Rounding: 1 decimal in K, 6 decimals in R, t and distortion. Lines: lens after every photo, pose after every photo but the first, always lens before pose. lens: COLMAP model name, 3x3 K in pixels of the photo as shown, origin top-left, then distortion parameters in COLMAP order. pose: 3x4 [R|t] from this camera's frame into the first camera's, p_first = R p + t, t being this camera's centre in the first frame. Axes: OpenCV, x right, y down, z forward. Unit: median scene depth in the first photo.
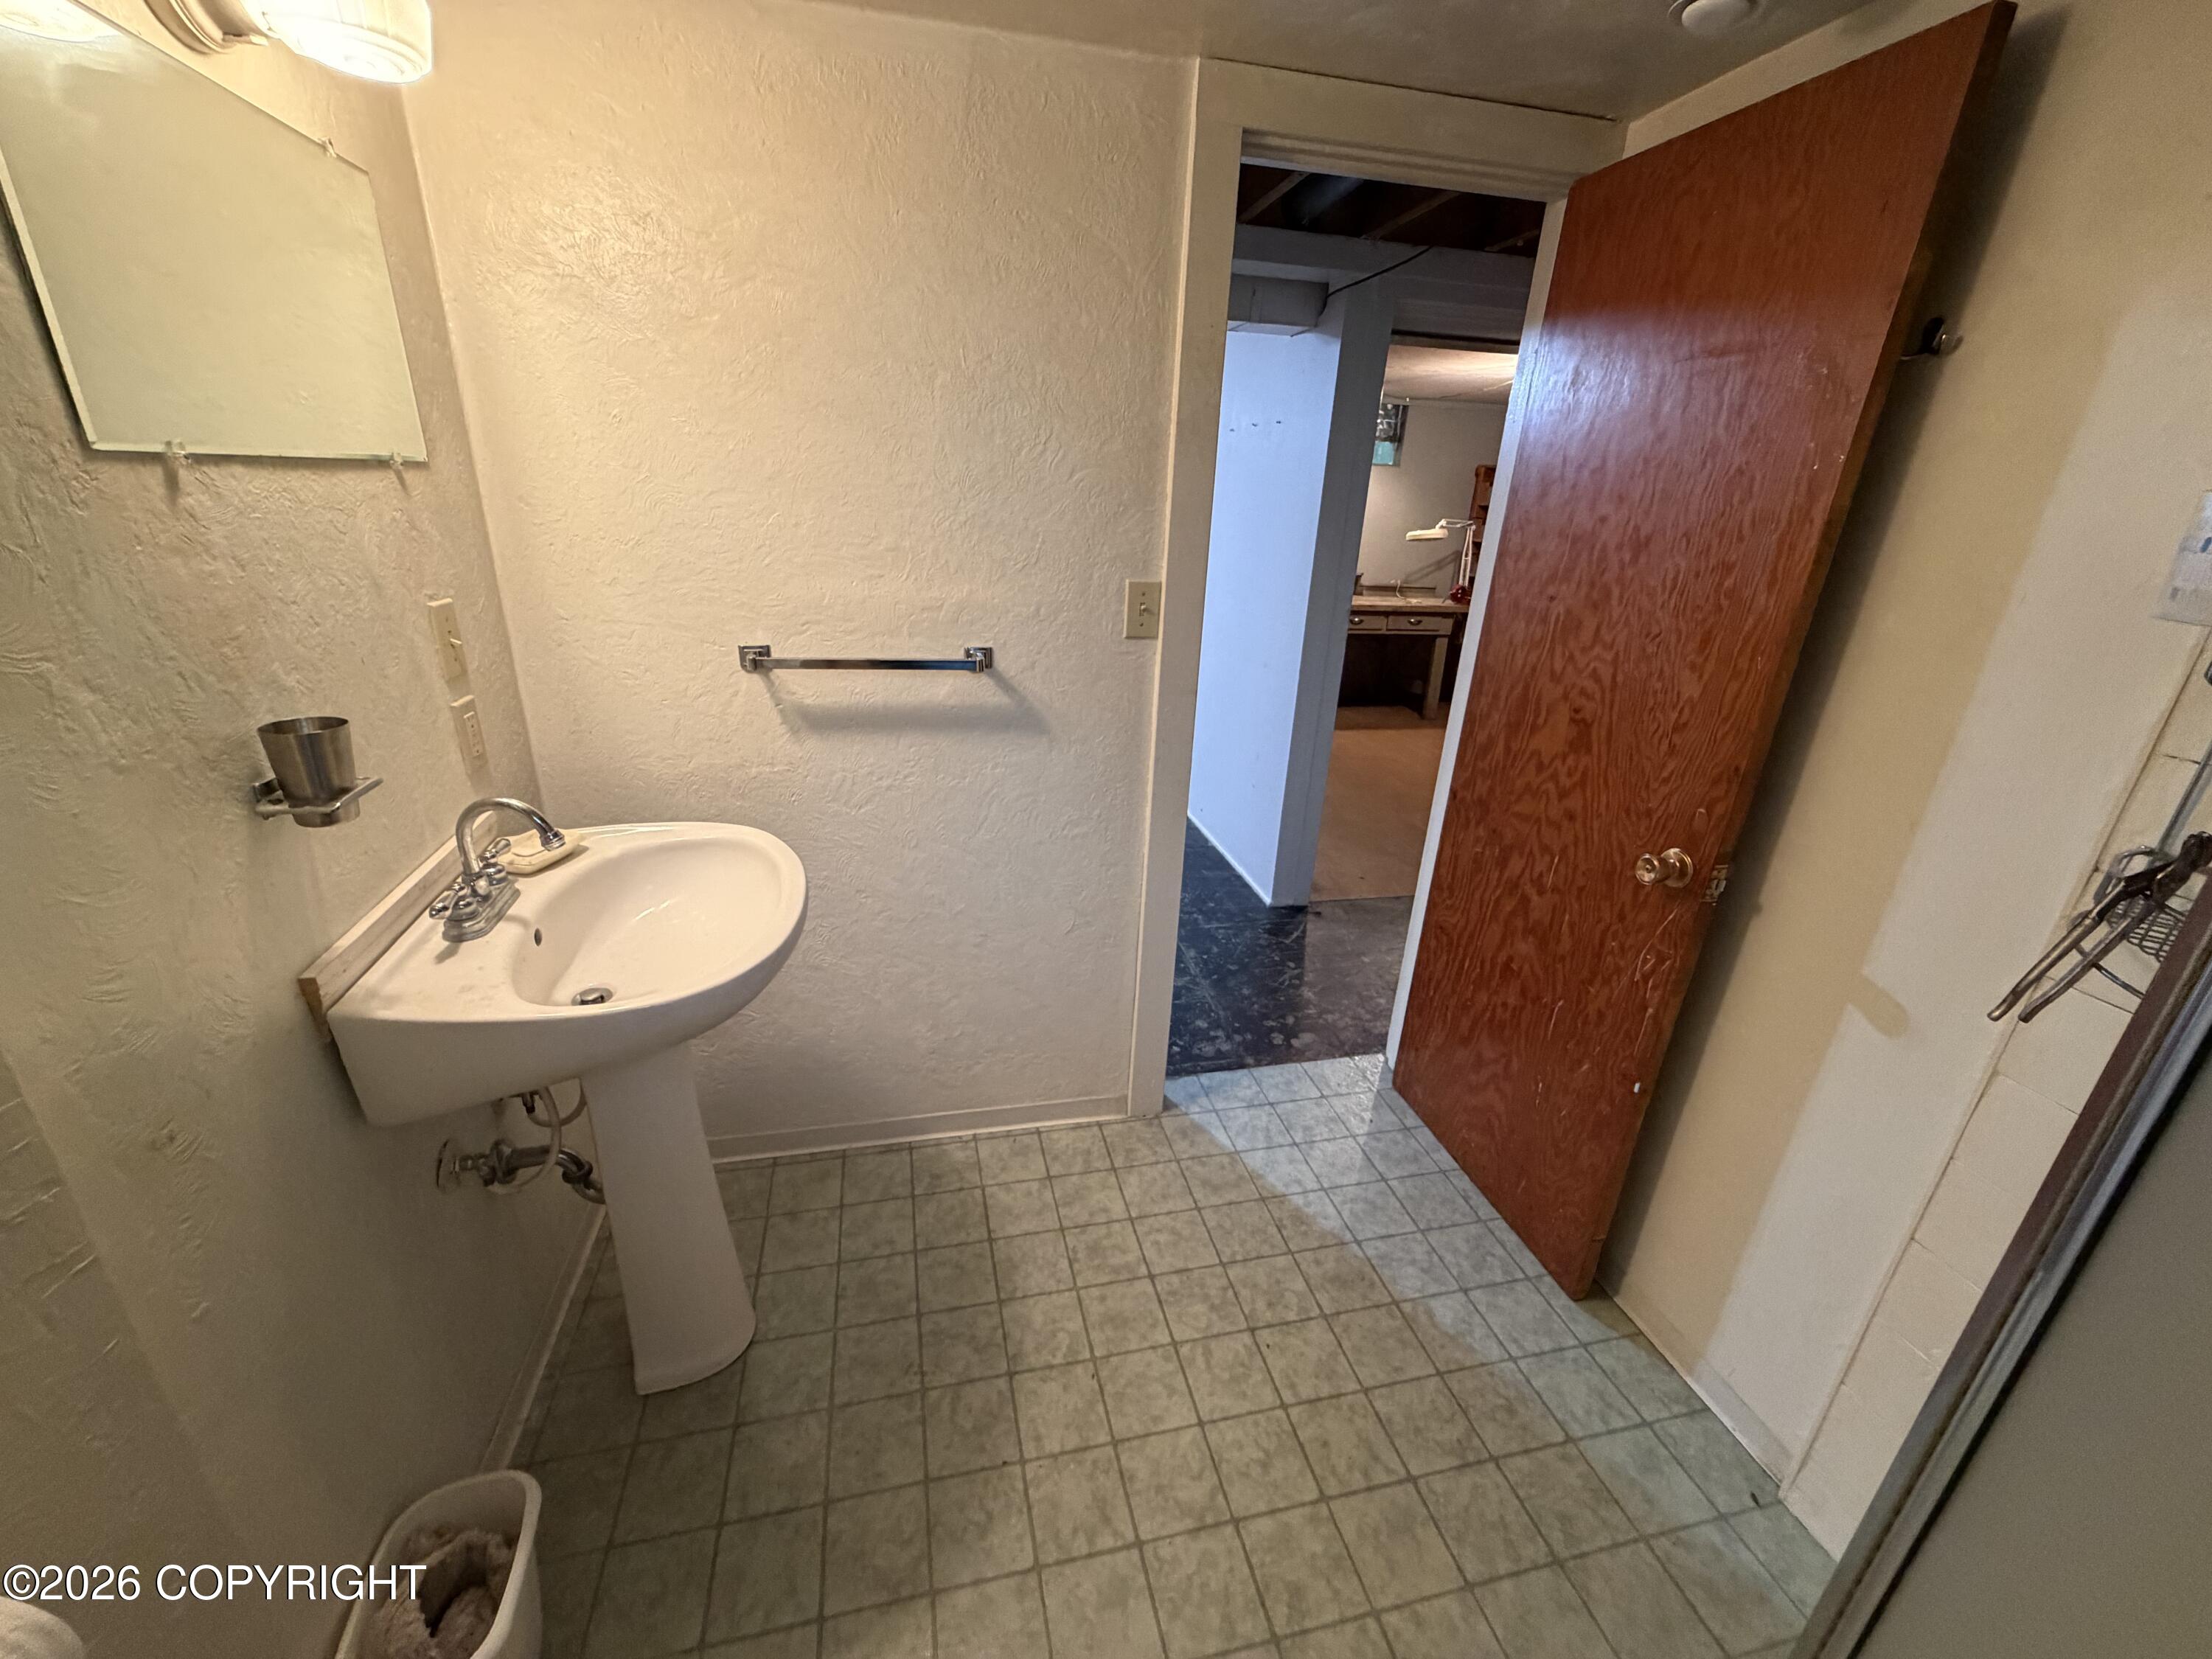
lens RADIAL K [[882.9, 0, 1102.7], [0, 882.9, 830.9], [0, 0, 1]] dist [-0.000180, -0.000027]
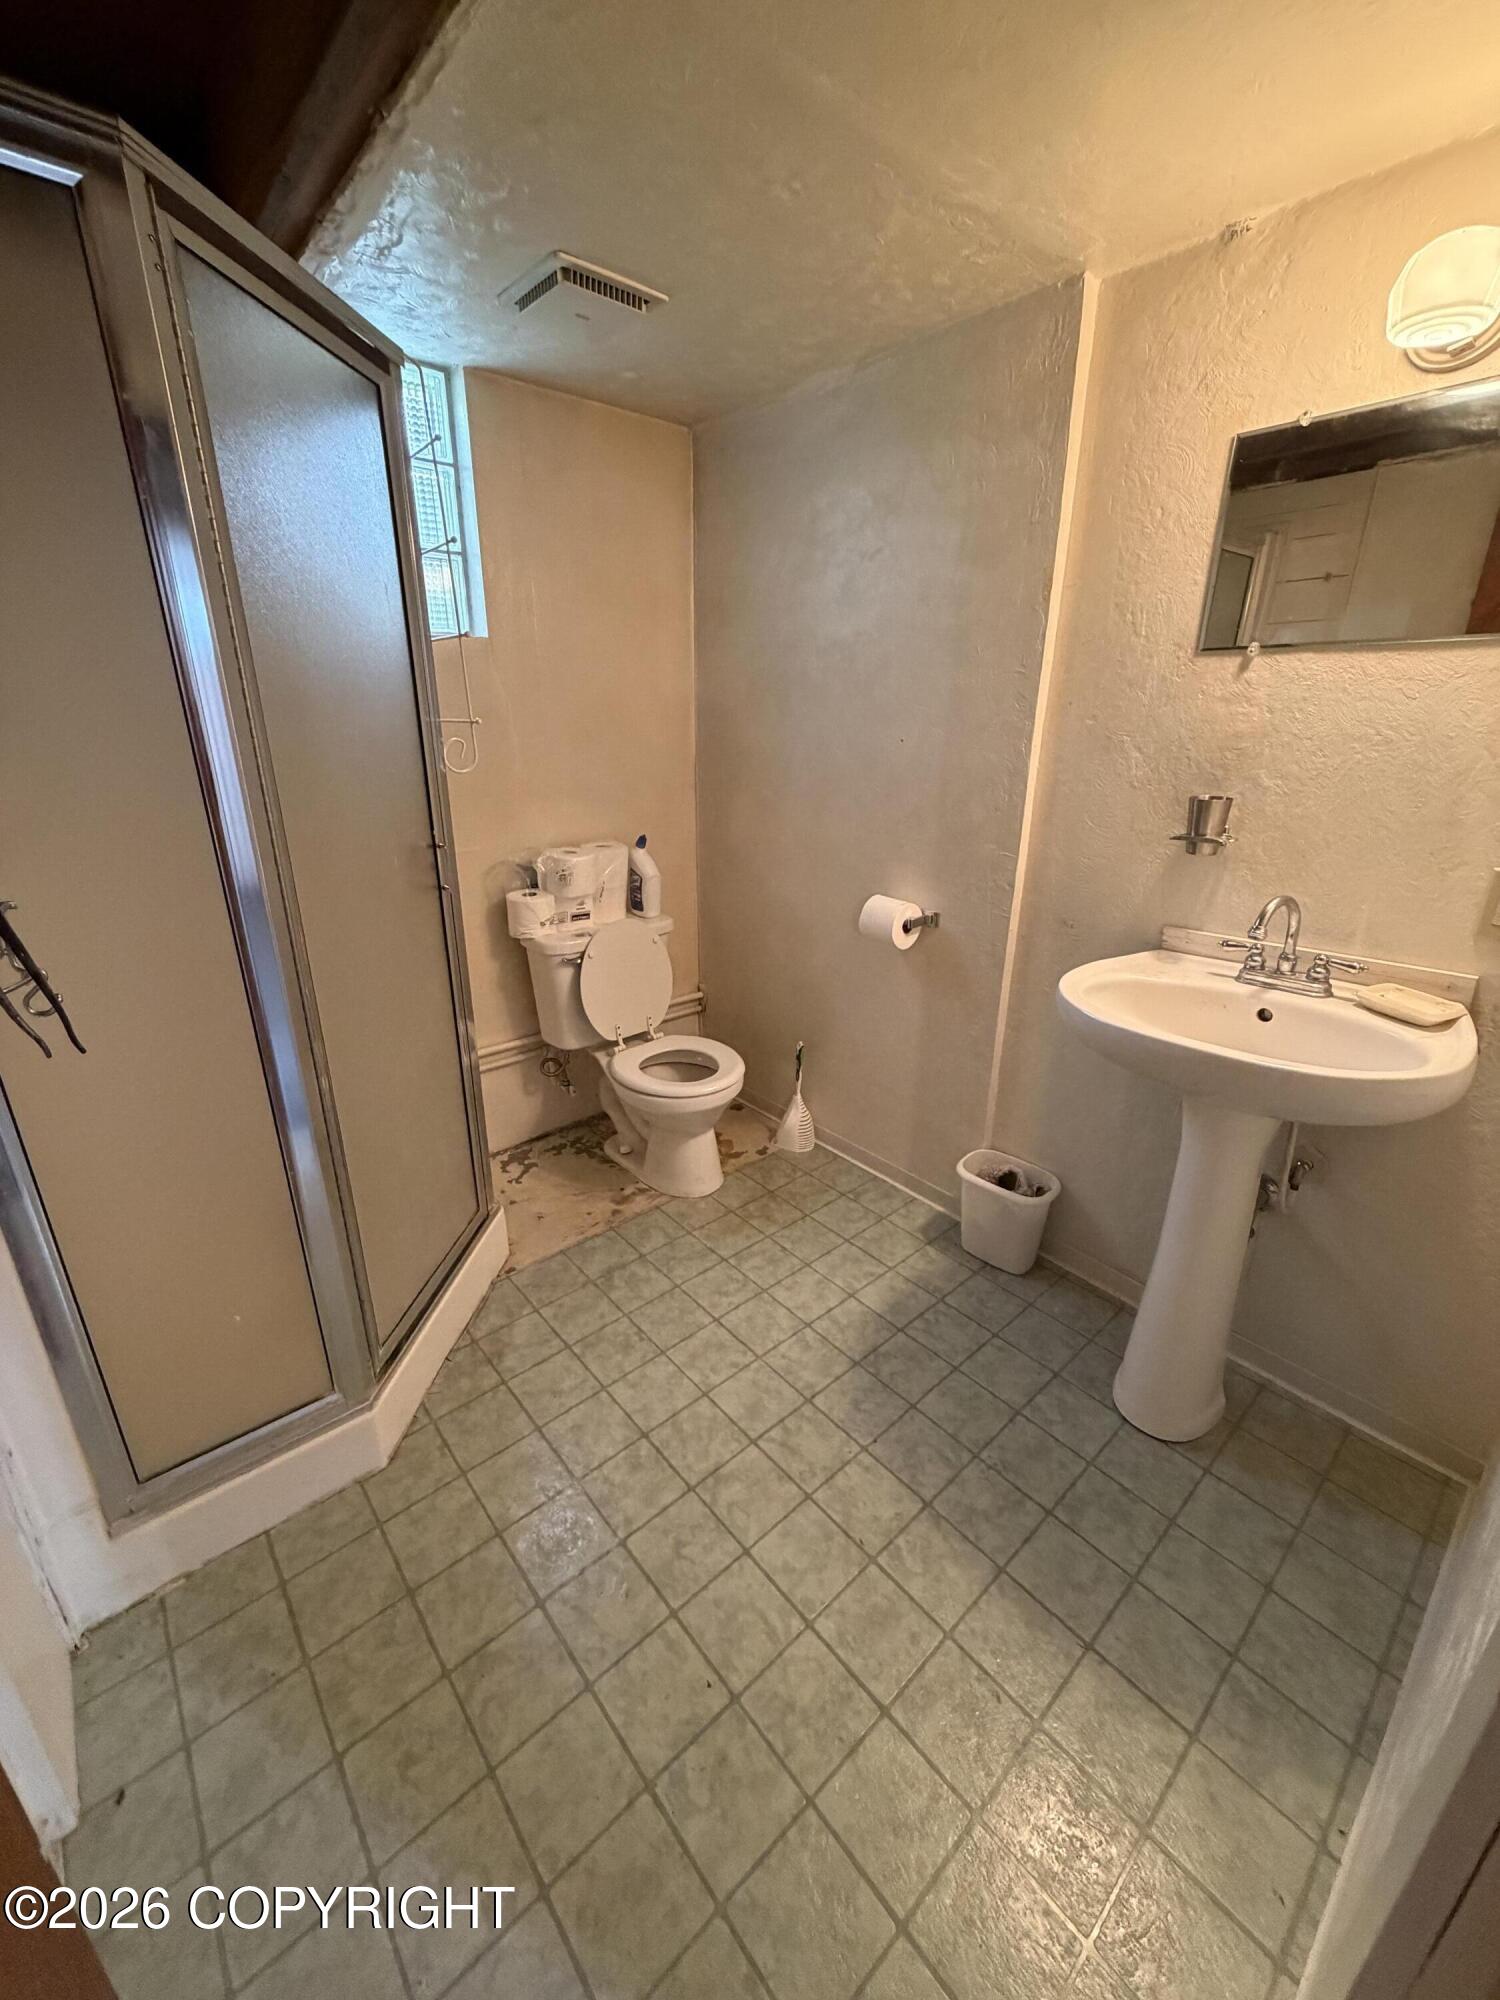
lens RADIAL K [[798.3, 0, 750.8], [0, 798.3, 998.6], [0, 0, 1]] dist [-0.000180, -0.000027]
pose [[-0.883904, 0.113657, -0.453647, 0.447799], [-0.206264, 0.775833, 0.596270, -0.363534], [0.419725, 0.620617, -0.662319, 1.210025]]
